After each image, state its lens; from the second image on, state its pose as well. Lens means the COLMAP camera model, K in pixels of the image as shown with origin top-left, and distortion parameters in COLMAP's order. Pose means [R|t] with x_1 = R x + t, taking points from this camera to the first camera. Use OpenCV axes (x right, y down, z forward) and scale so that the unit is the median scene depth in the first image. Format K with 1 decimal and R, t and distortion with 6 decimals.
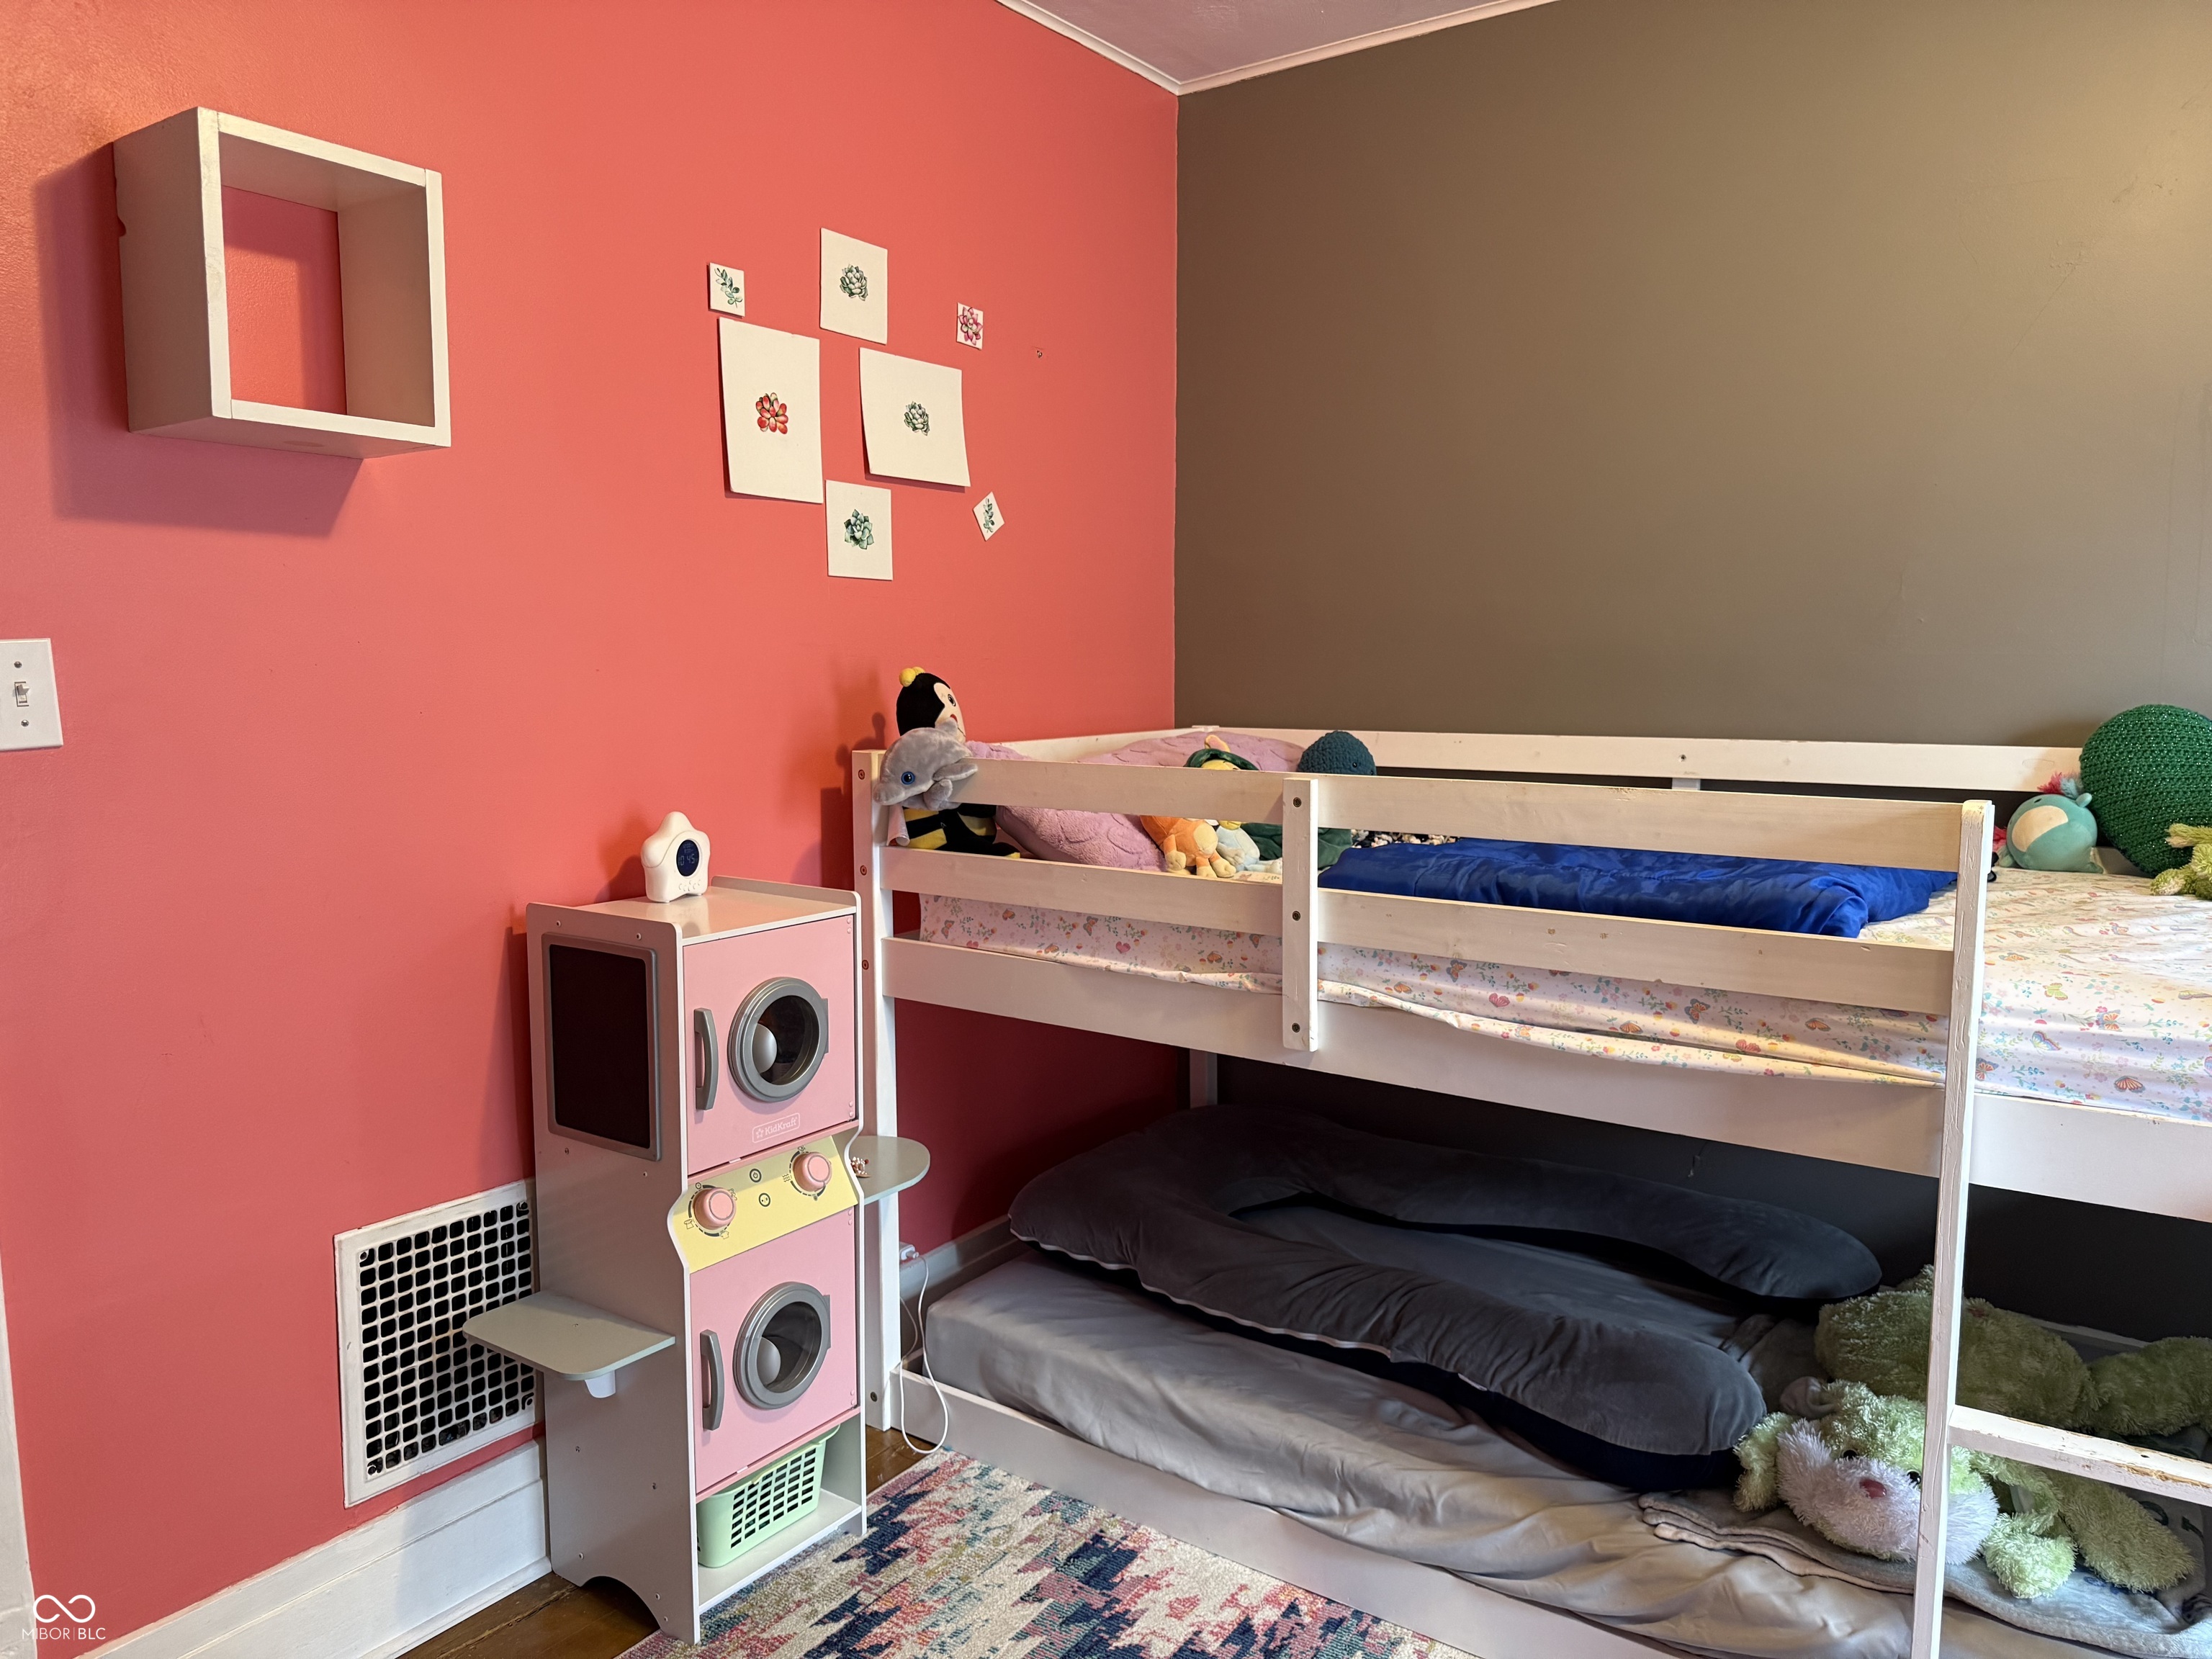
lens RADIAL K [[1575.6, 0, 1106.0], [0, 1575.6, 829.5], [0, 0, 1]] dist [0.005370, -0.002450]
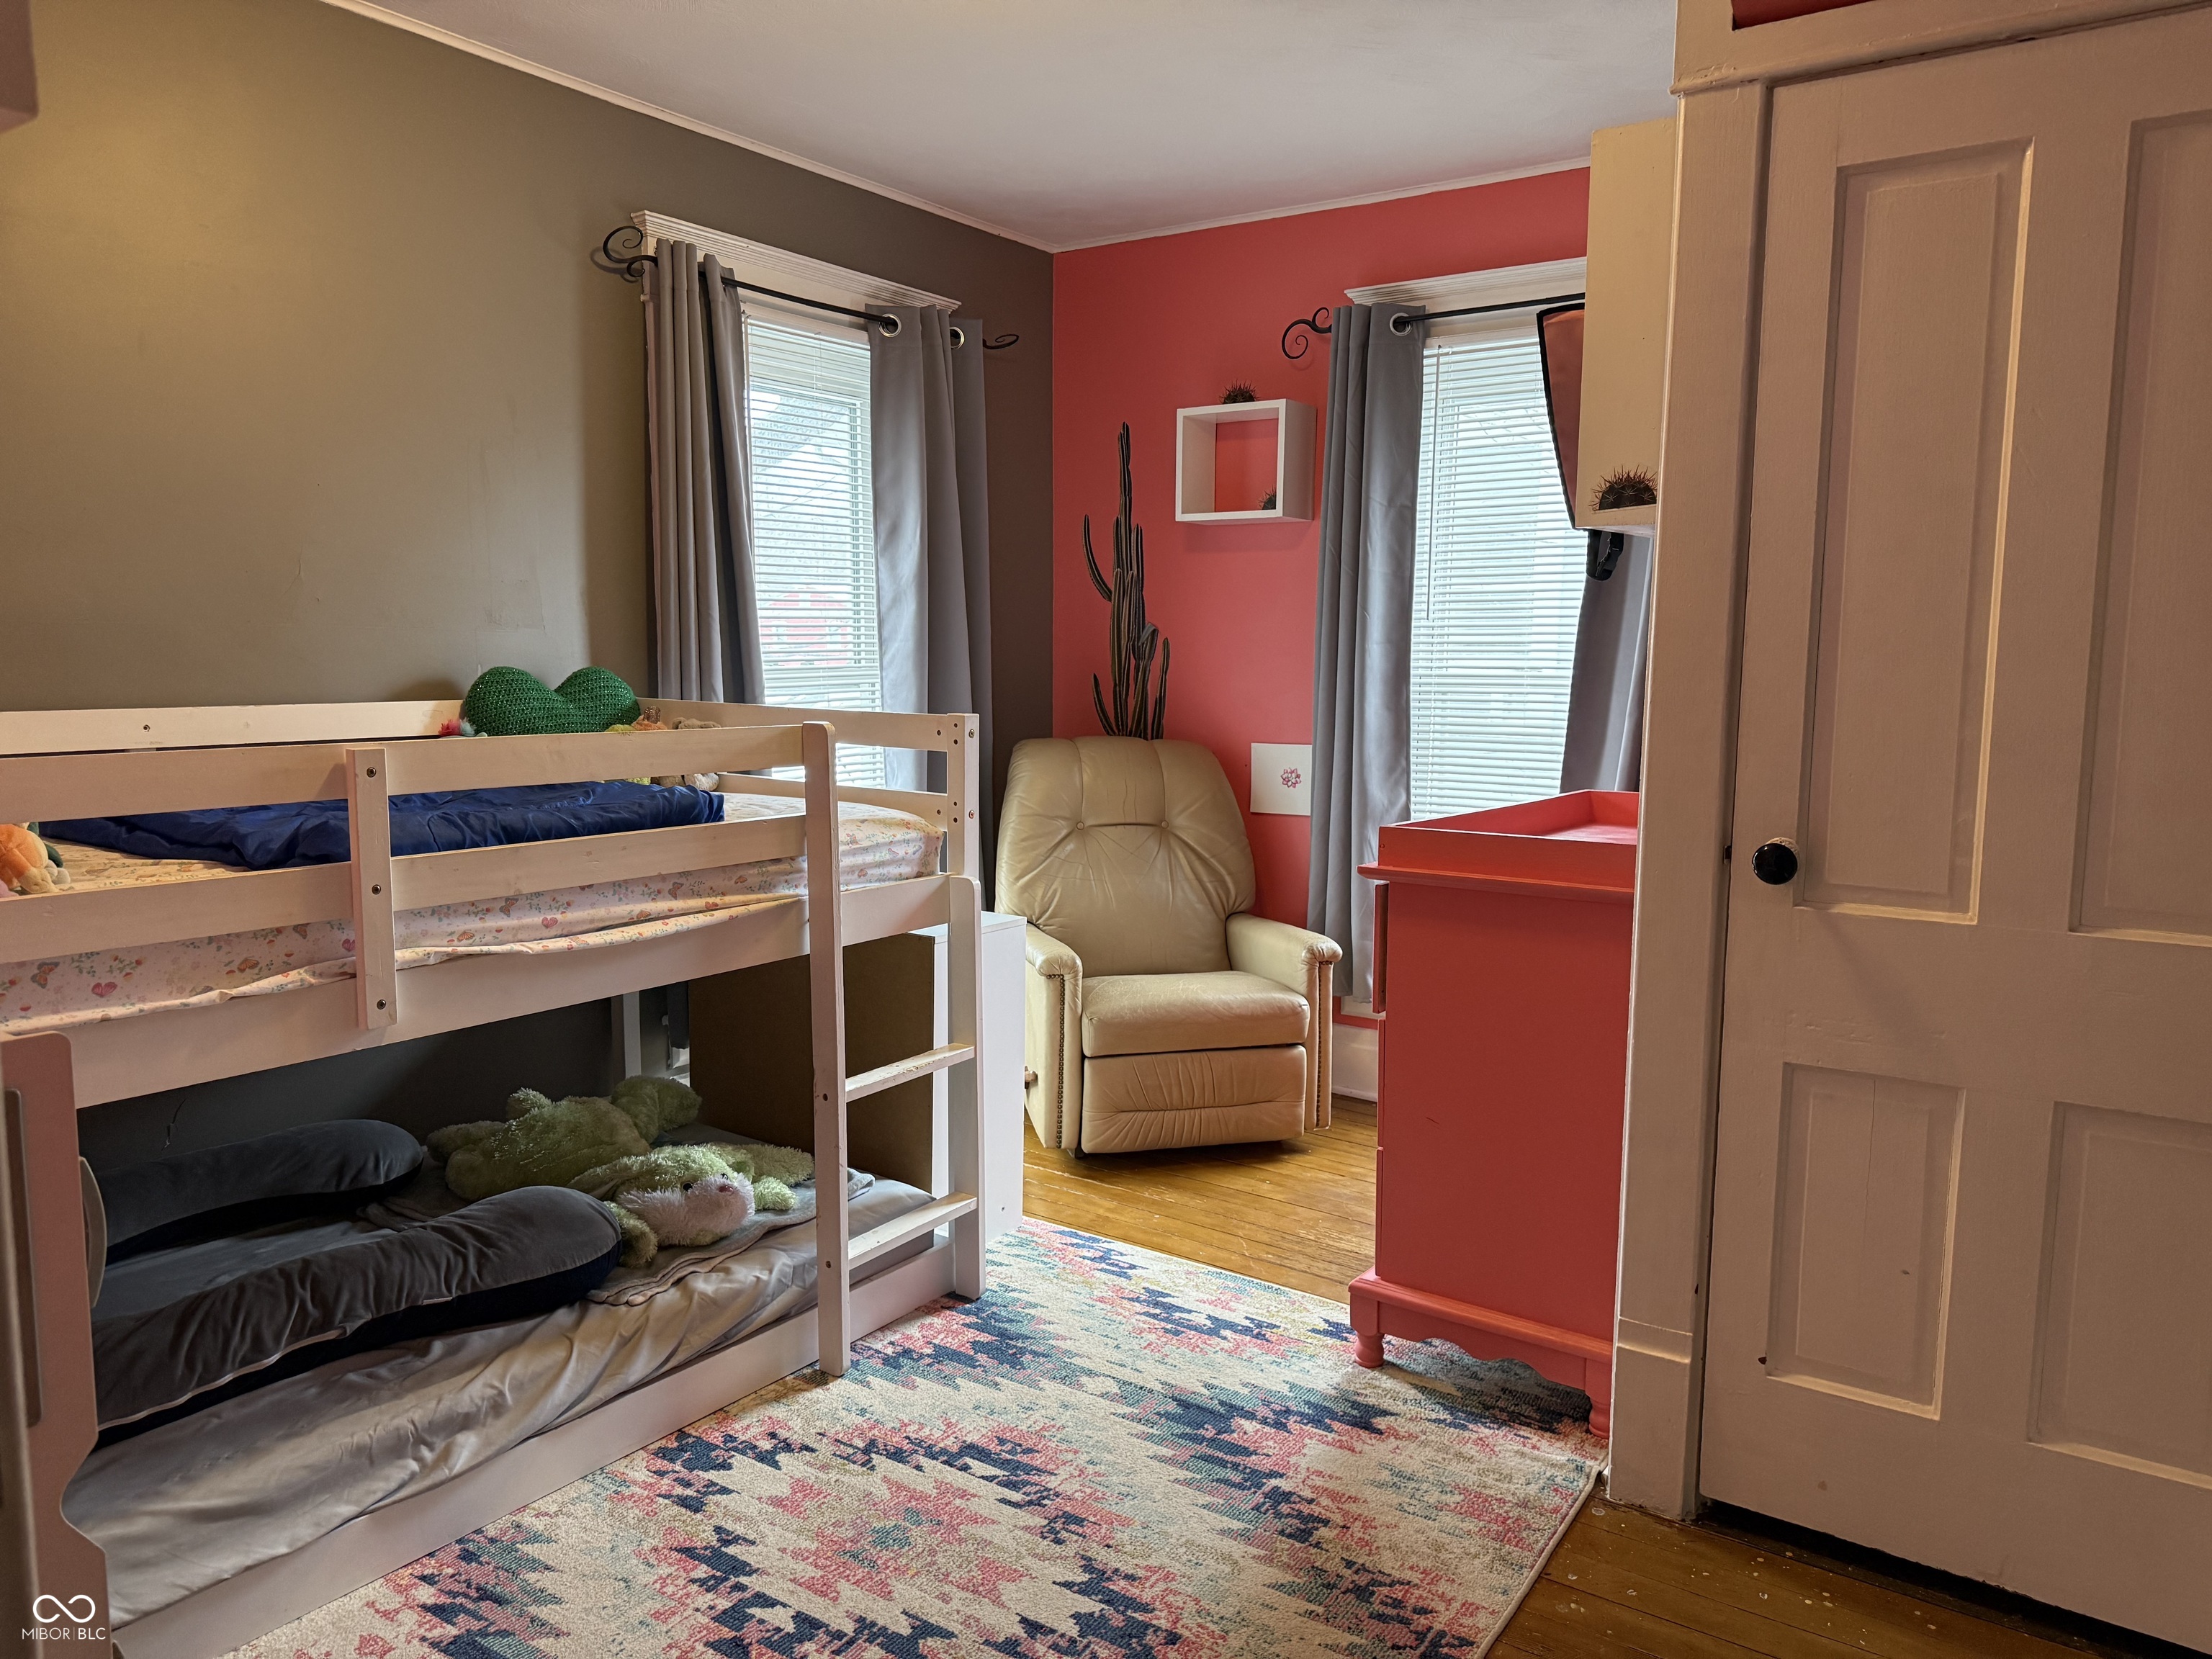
lens RADIAL K [[1575.6, 0, 1106.0], [0, 1575.6, 829.5], [0, 0, 1]] dist [0.005370, -0.002450]
pose [[-0.002165, -0.117042, 0.993125, -0.856574], [0.100878, 0.988035, 0.116662, -0.051708], [-0.994896, 0.100437, 0.009668, 0.532863]]
